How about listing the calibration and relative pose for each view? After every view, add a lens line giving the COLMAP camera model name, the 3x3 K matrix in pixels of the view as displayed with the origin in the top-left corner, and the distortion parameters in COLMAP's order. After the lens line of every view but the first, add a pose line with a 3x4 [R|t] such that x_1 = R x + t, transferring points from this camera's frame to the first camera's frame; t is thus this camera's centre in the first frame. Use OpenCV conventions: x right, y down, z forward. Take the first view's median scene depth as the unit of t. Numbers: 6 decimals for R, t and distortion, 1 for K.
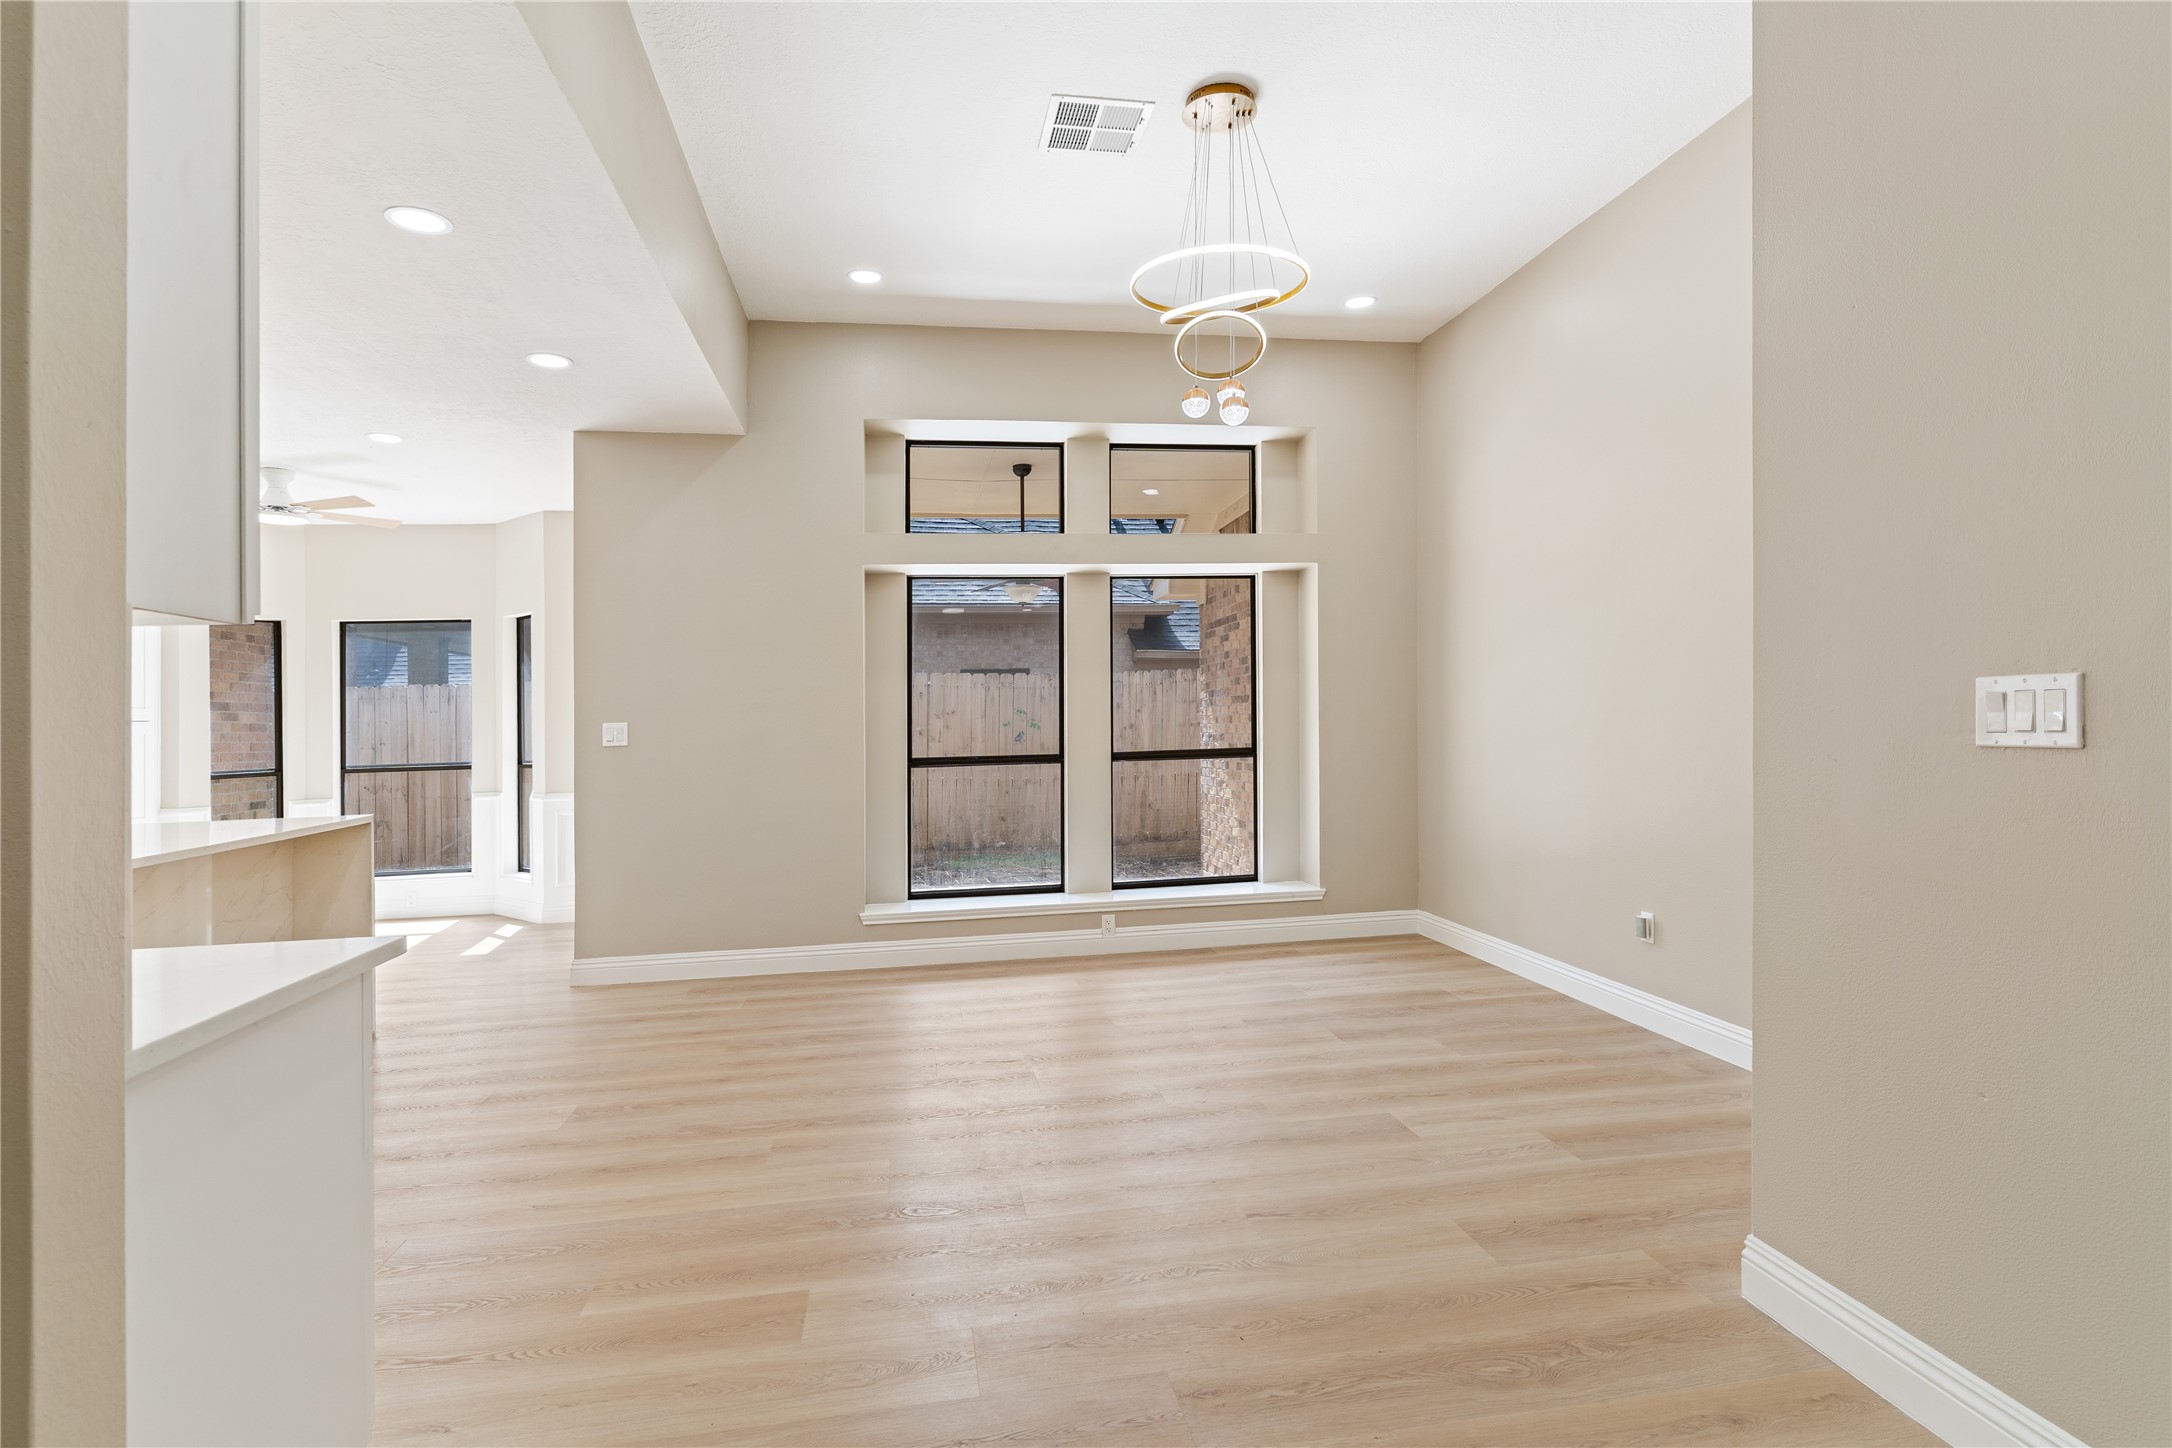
lens RADIAL K [[1075.9, 0, 1075.7], [0, 1075.9, 704.1], [0, 0, 1]] dist [-0.019506, -0.000492]
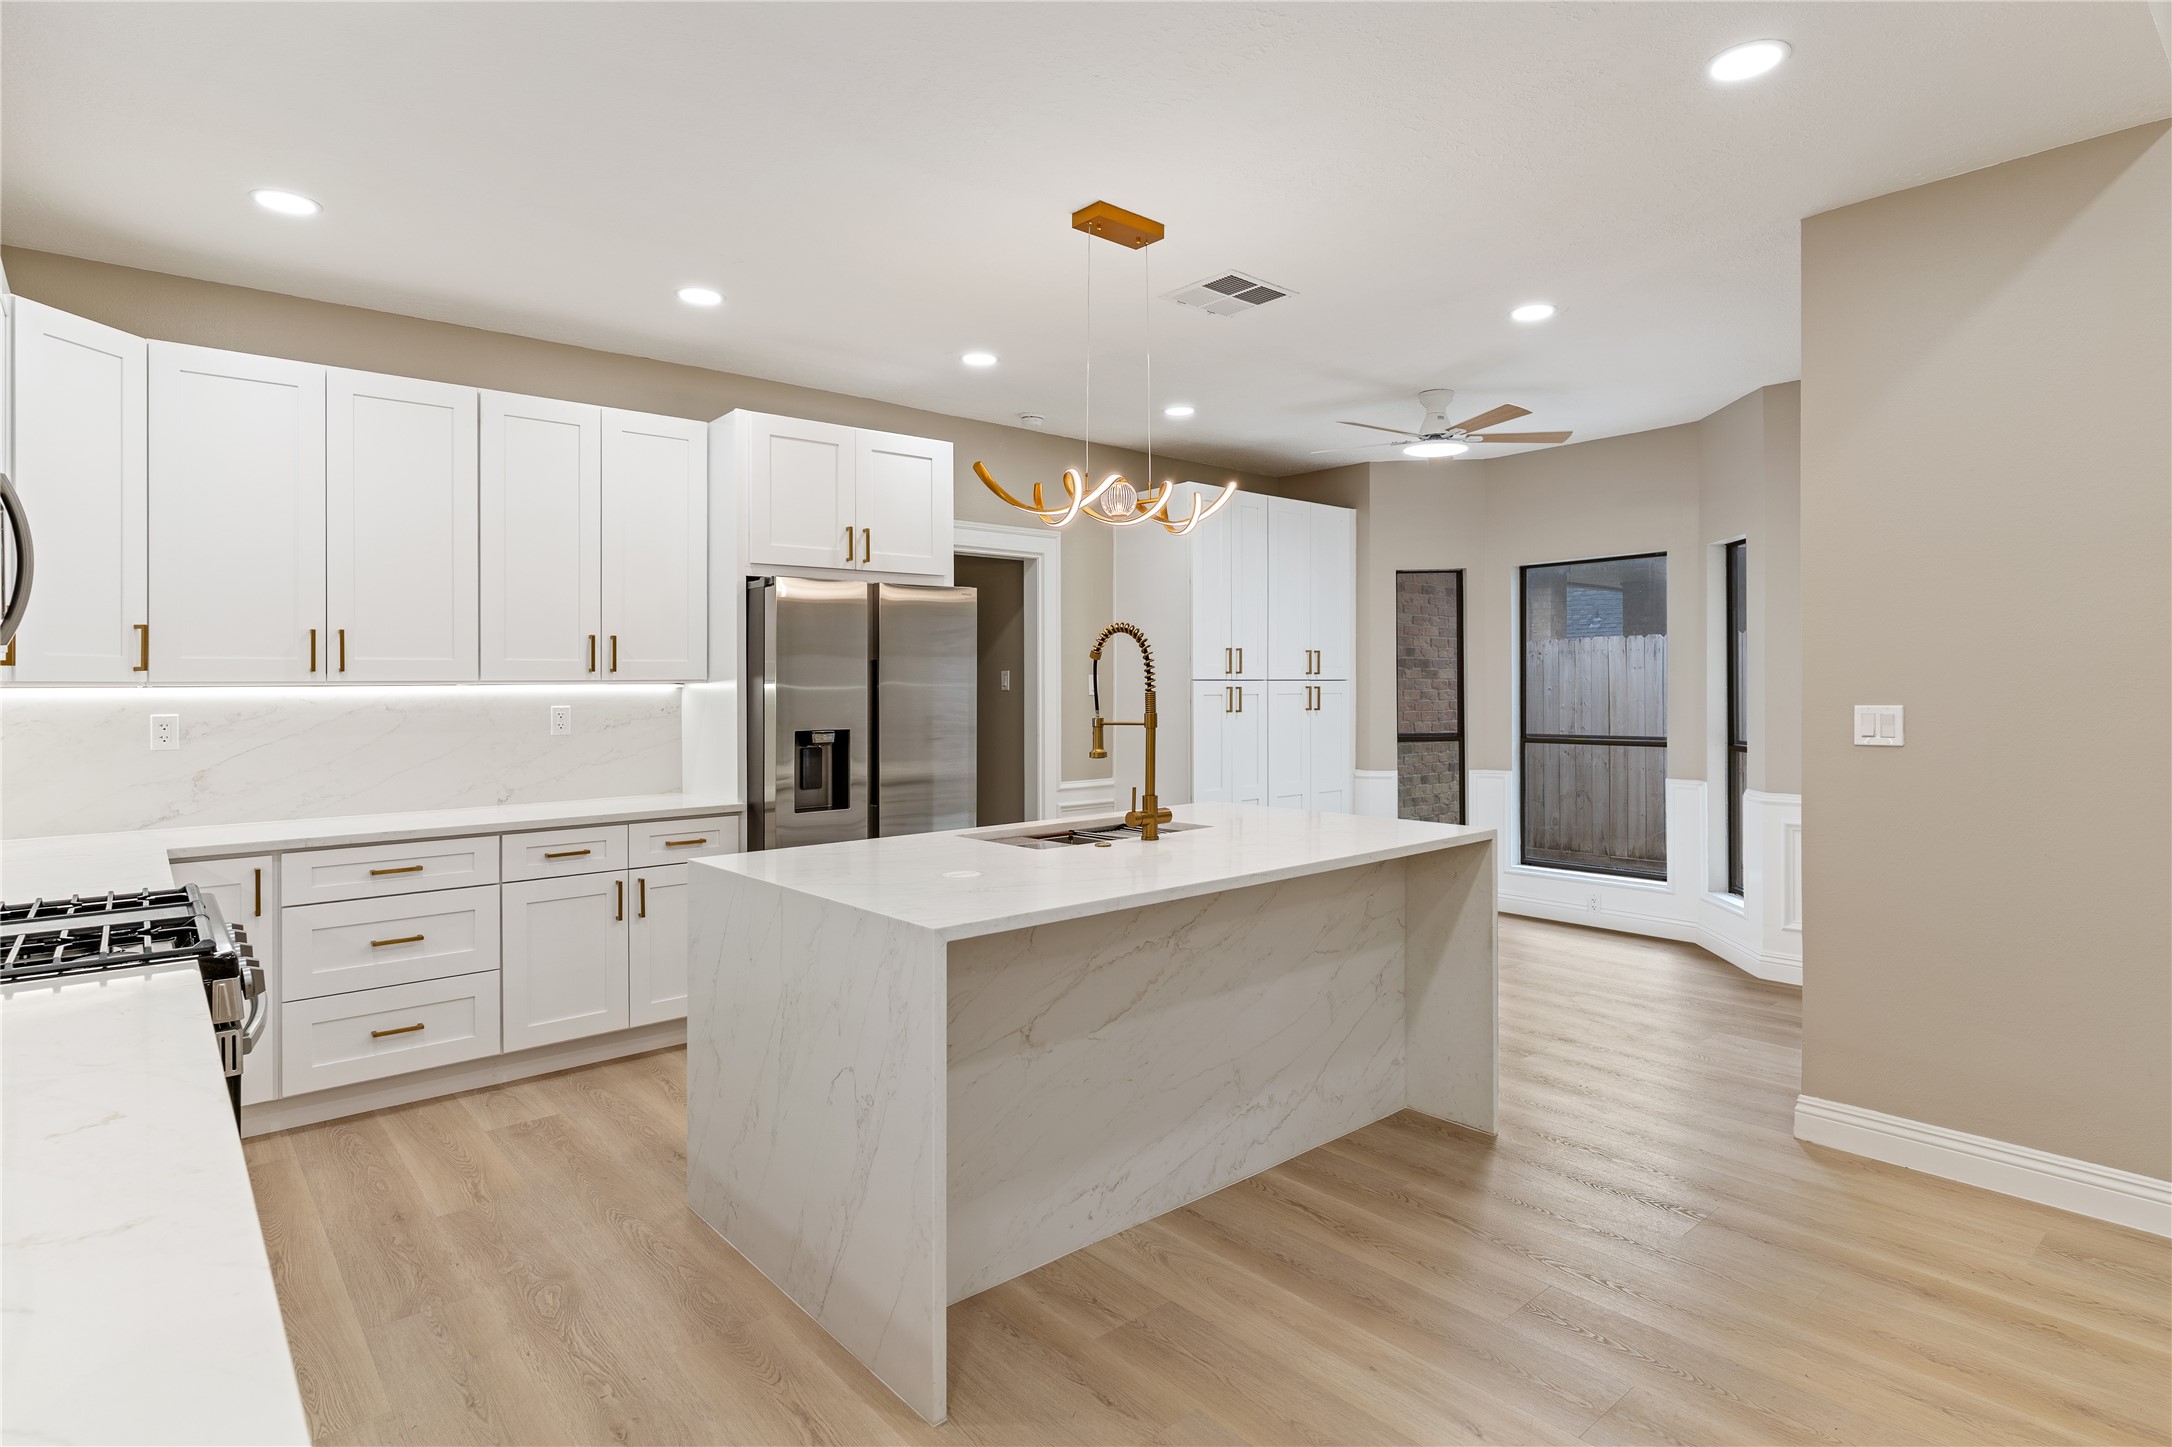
lens RADIAL K [[1147.9, 0, 1100.2], [0, 1147.9, 686.3], [0, 0, 1]] dist [0.008959, -0.003557]
pose [[0.540251, 0.021843, -0.841221, -0.092434], [0.004103, 0.999583, 0.028590, -0.008313], [0.841494, -0.018898, 0.539936, 0.214985]]
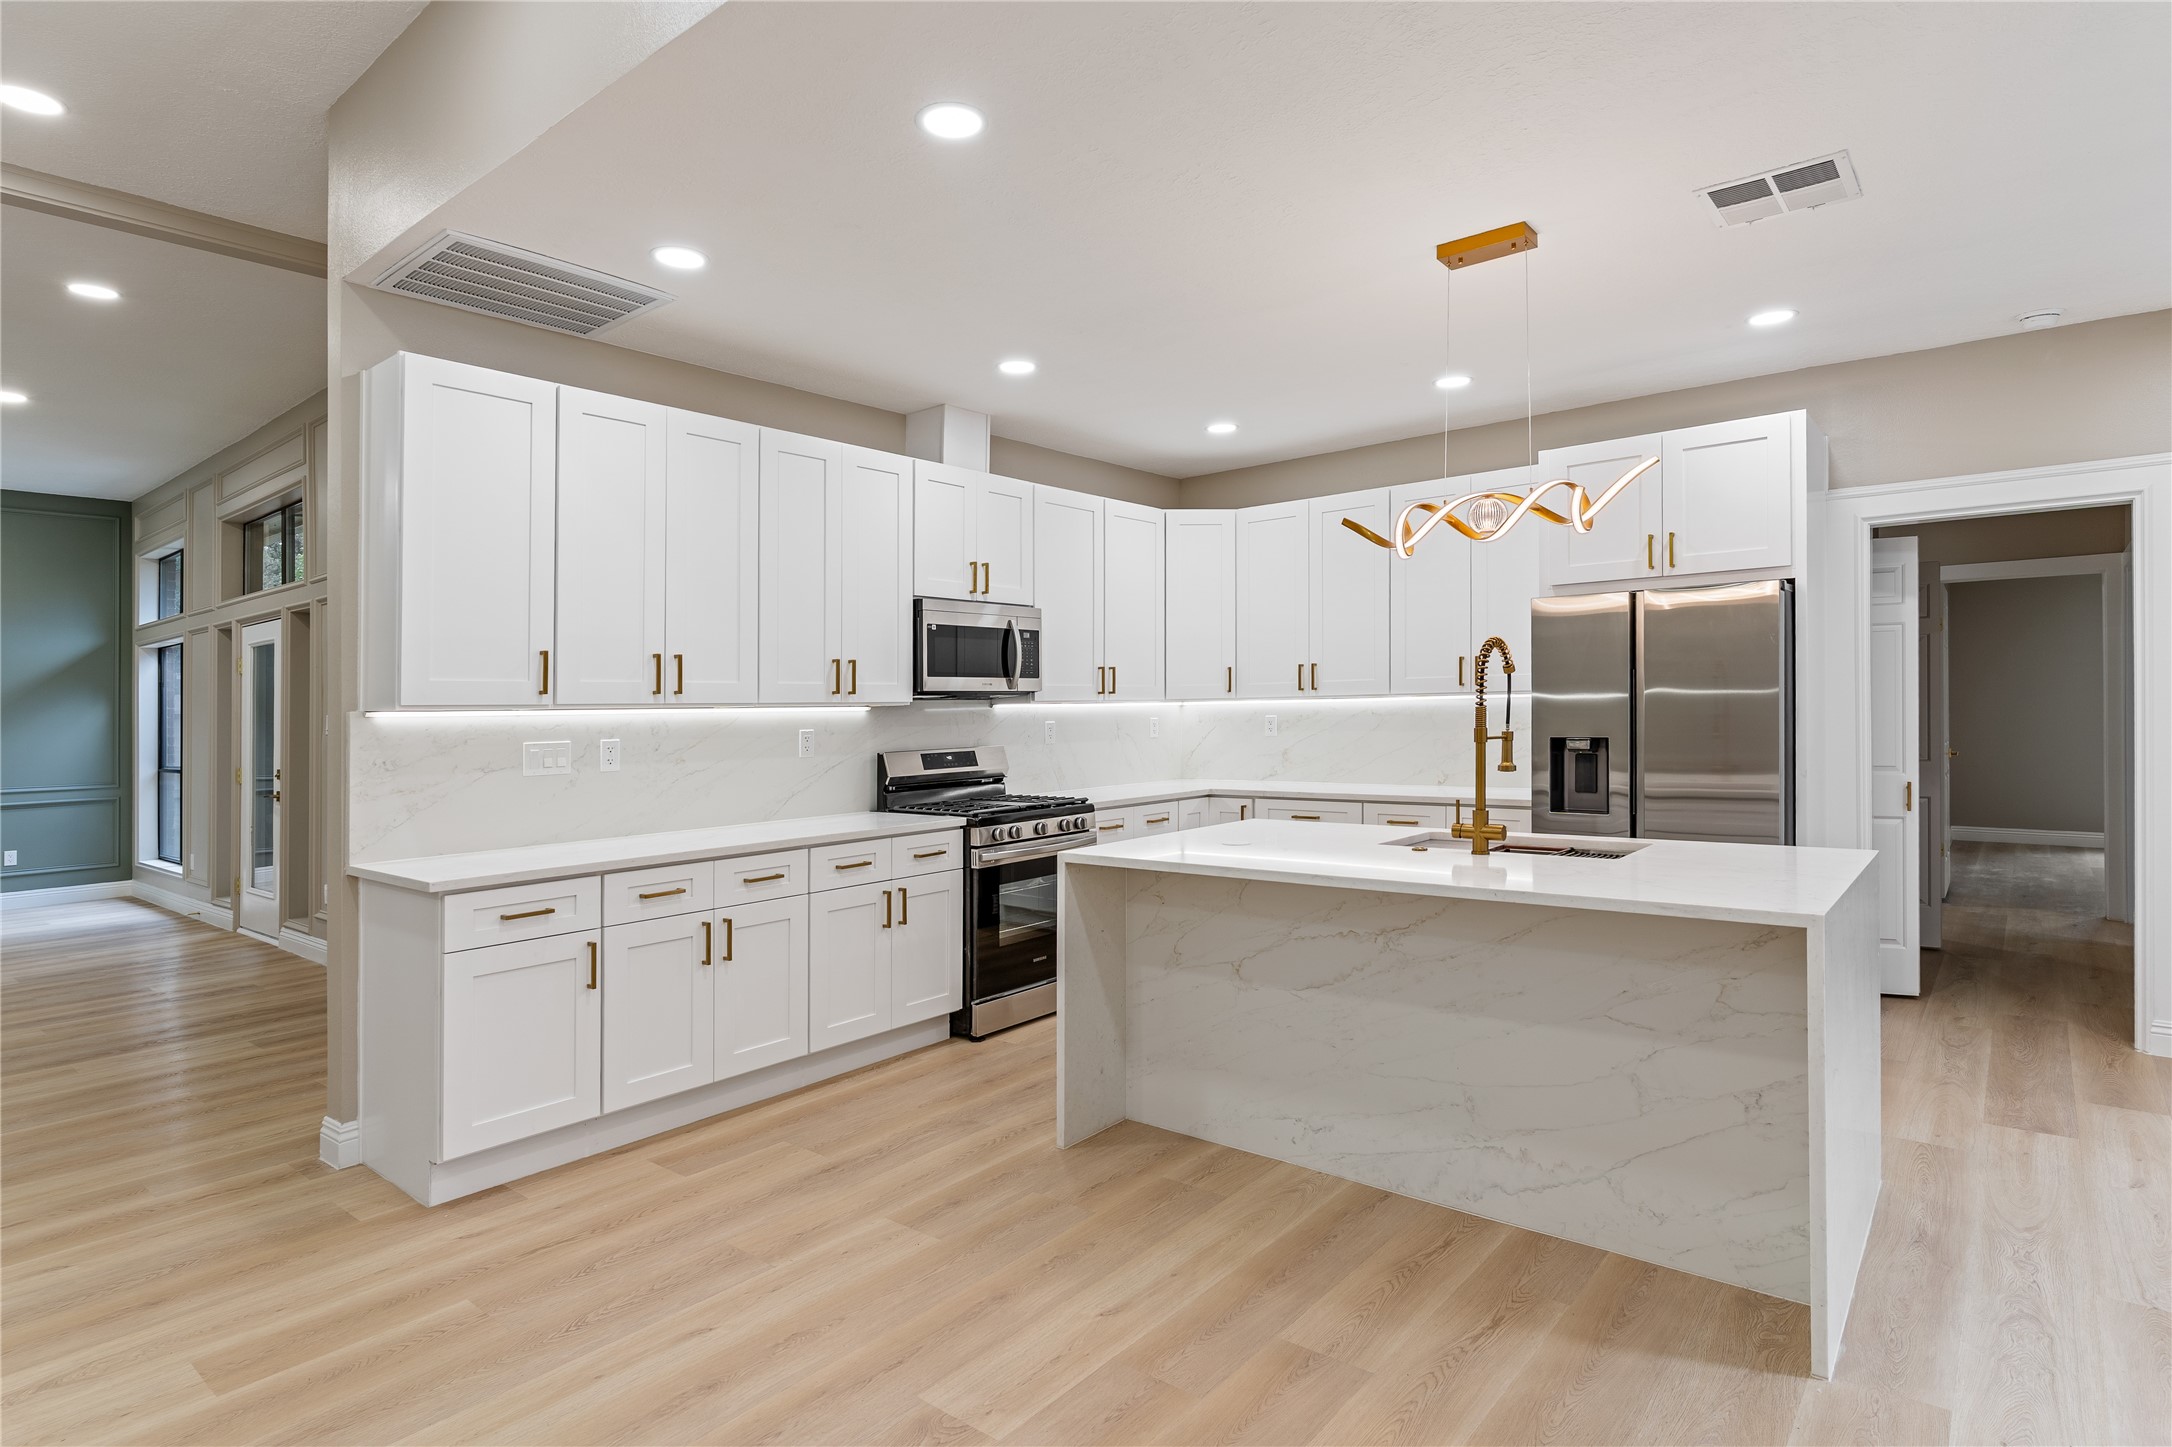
lens RADIAL K [[1147.9, 0, 1060.0], [0, 1147.9, 658.6], [0, 0, 1]] dist [0.008959, -0.003557]
pose [[-0.757813, 0.015393, -0.652290, -0.038719], [0.050014, 0.998151, -0.034549, -0.004799], [0.650552, -0.058805, -0.757182, 0.723981]]
